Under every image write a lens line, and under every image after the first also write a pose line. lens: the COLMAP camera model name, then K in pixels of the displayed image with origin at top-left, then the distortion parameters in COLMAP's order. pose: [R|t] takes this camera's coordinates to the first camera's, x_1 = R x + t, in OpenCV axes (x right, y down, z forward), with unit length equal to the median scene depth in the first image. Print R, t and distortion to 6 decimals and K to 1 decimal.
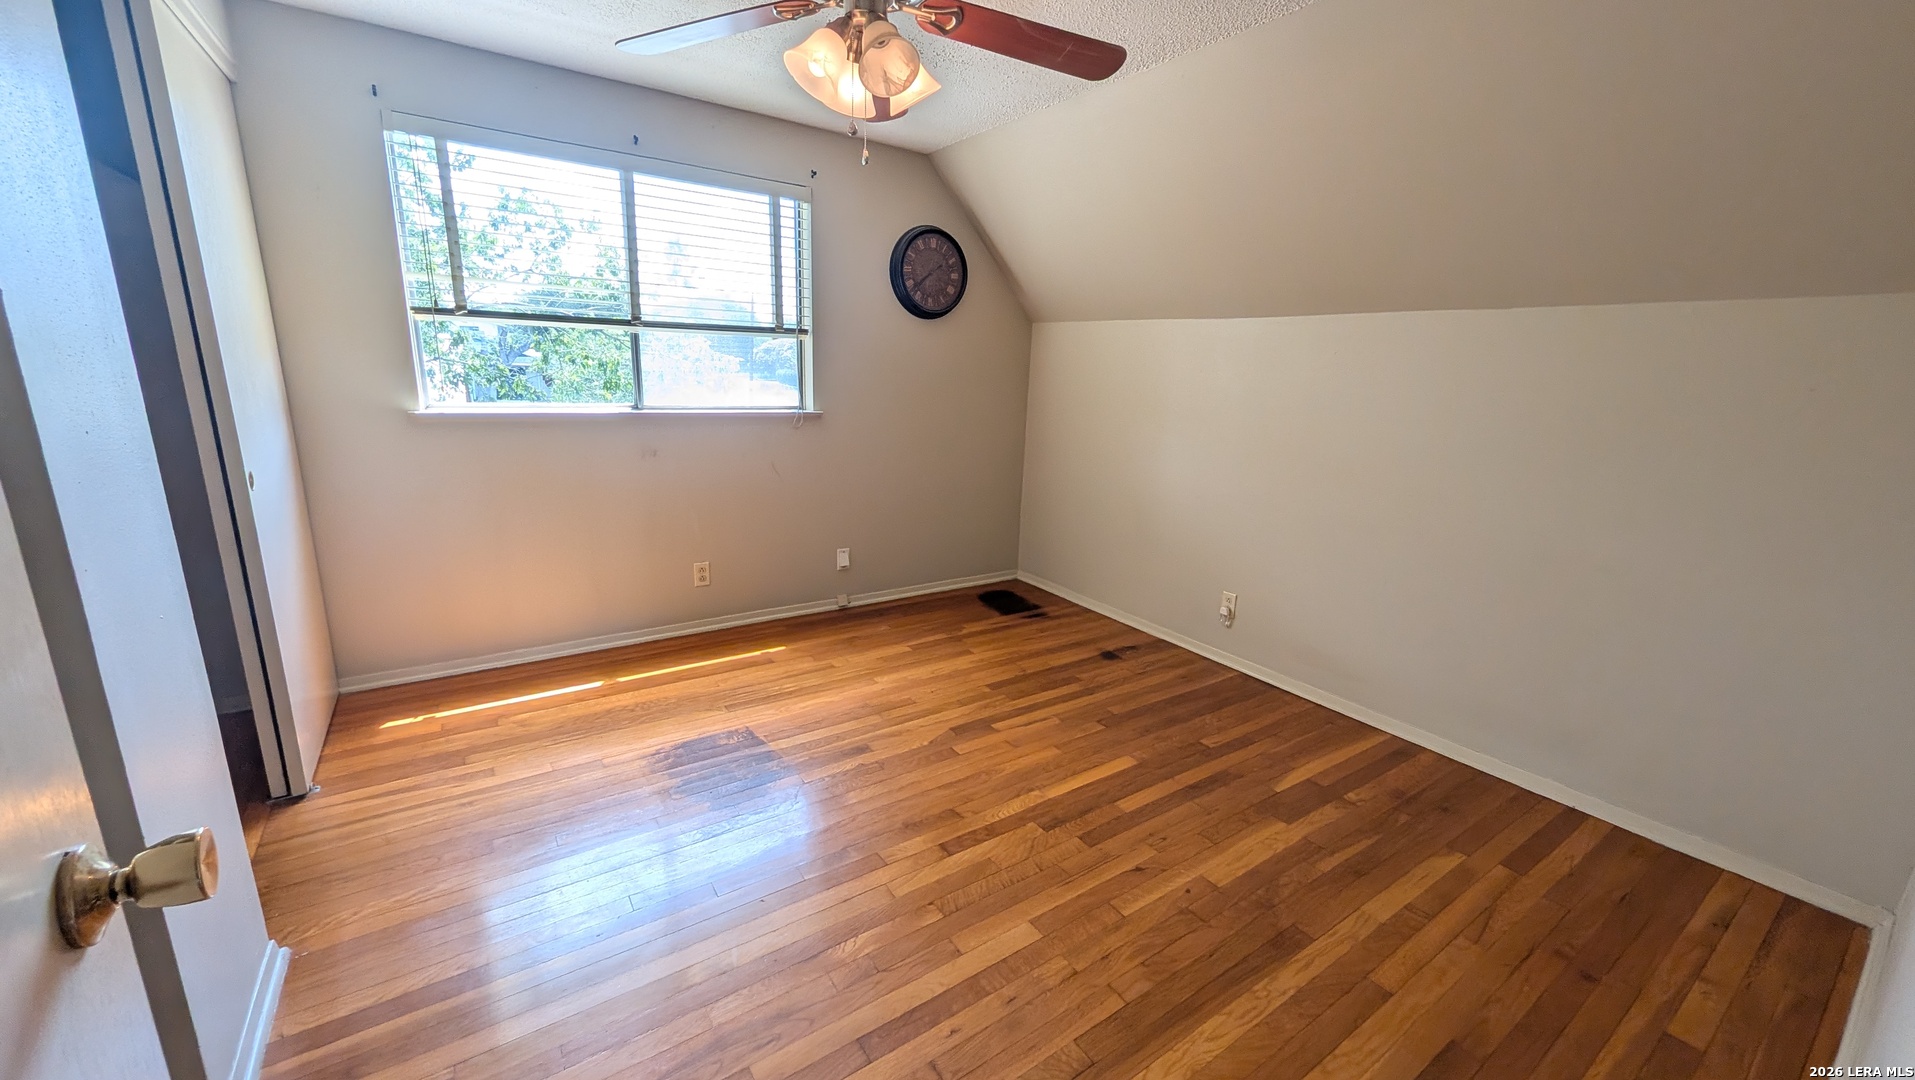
lens RADIAL K [[724.7, 0, 953.4], [0, 724.7, 541.0], [0, 0, 1]] dist [0.000368, 0.000143]
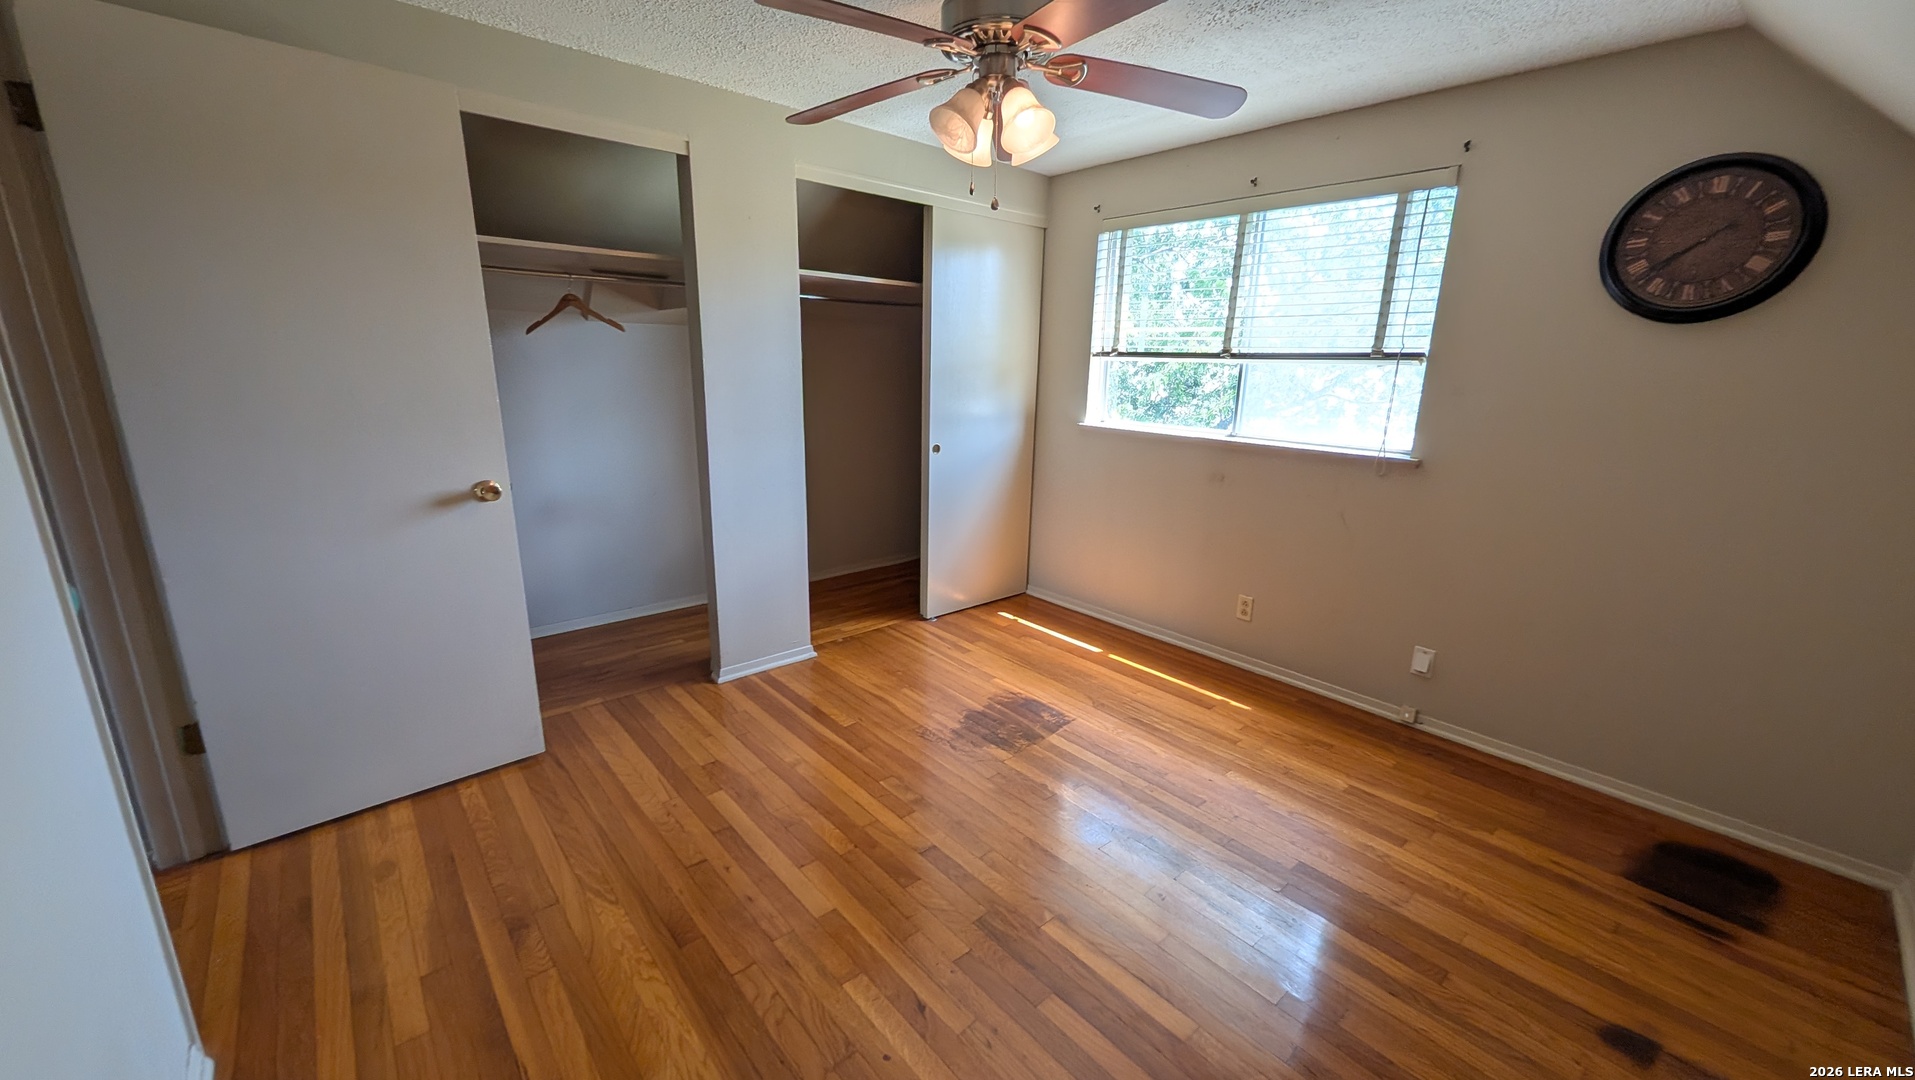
lens RADIAL K [[724.7, 0, 961.2], [0, 724.7, 542.6], [0, 0, 1]] dist [0.000368, 0.000143]
pose [[0.119402, 0.210238, -0.970331, 0.535908], [-0.252849, 0.951538, 0.175052, -0.112303], [0.960110, 0.224446, 0.166774, 0.451011]]
